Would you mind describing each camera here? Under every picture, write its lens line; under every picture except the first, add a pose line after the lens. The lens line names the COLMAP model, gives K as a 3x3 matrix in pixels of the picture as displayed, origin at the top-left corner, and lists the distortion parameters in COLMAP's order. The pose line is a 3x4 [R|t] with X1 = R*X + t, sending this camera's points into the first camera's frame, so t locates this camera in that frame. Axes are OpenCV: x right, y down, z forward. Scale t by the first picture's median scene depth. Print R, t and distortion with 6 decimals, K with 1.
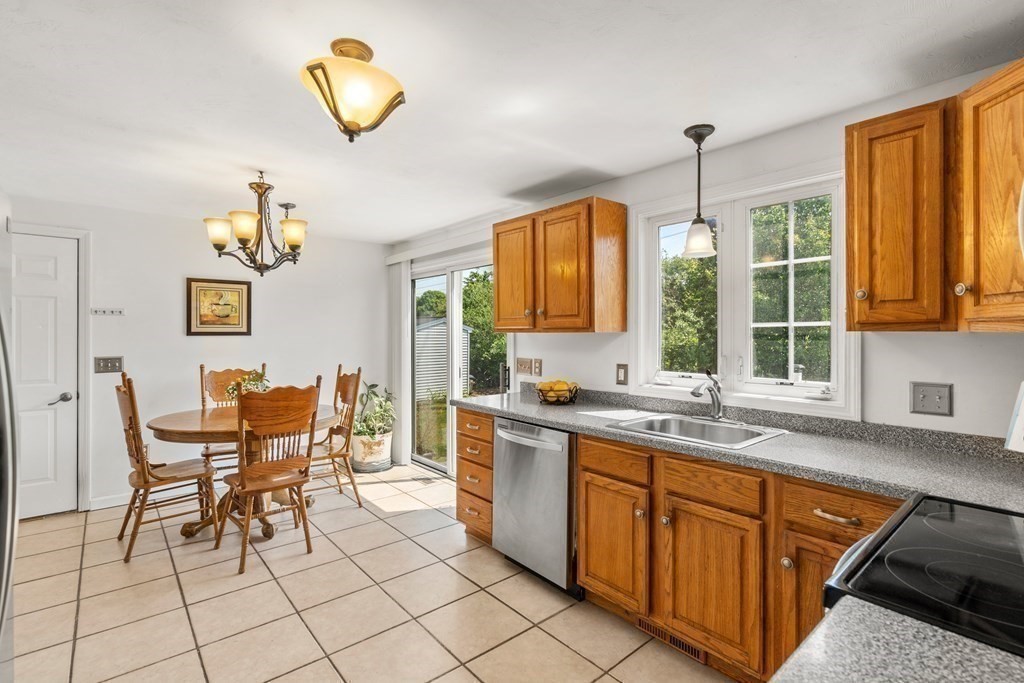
lens RADIAL K [[474.0, 0, 506.3], [0, 474.0, 335.2], [0, 0, 1]] dist [-0.001660, 0.000689]
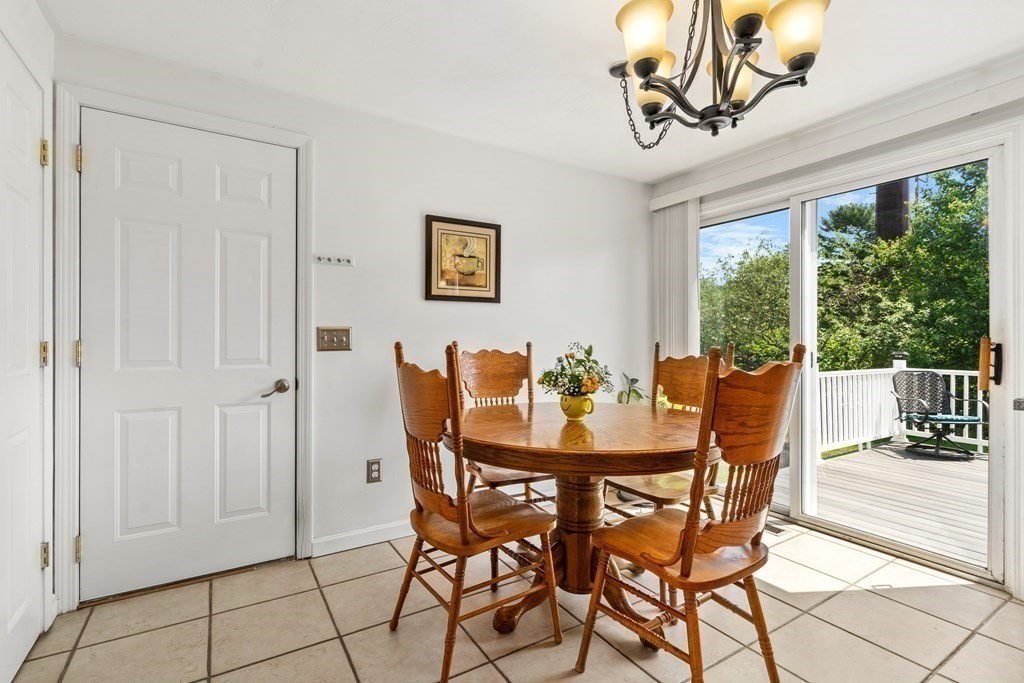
lens RADIAL K [[474.0, 0, 515.0], [0, 474.0, 339.7], [0, 0, 1]] dist [-0.001660, 0.000689]
pose [[0.989859, -0.000809, -0.142049, -0.509429], [0.000639, 0.999999, -0.001243, 0.066479], [0.142050, 0.001139, 0.989859, 0.387427]]
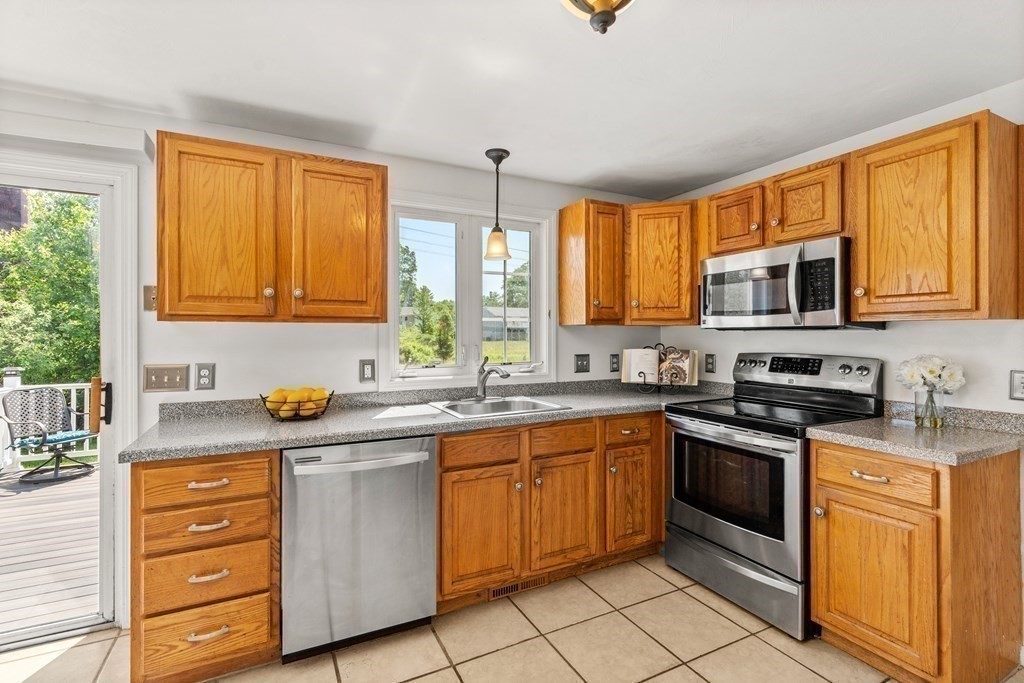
lens RADIAL K [[474.0, 0, 506.3], [0, 474.0, 333.5], [0, 0, 1]] dist [-0.001660, 0.000689]
pose [[0.231847, 0.000492, 0.972752, -0.456862], [0.004915, 0.999987, -0.001677, 0.012225], [-0.972740, 0.005170, 0.231841, 0.436763]]
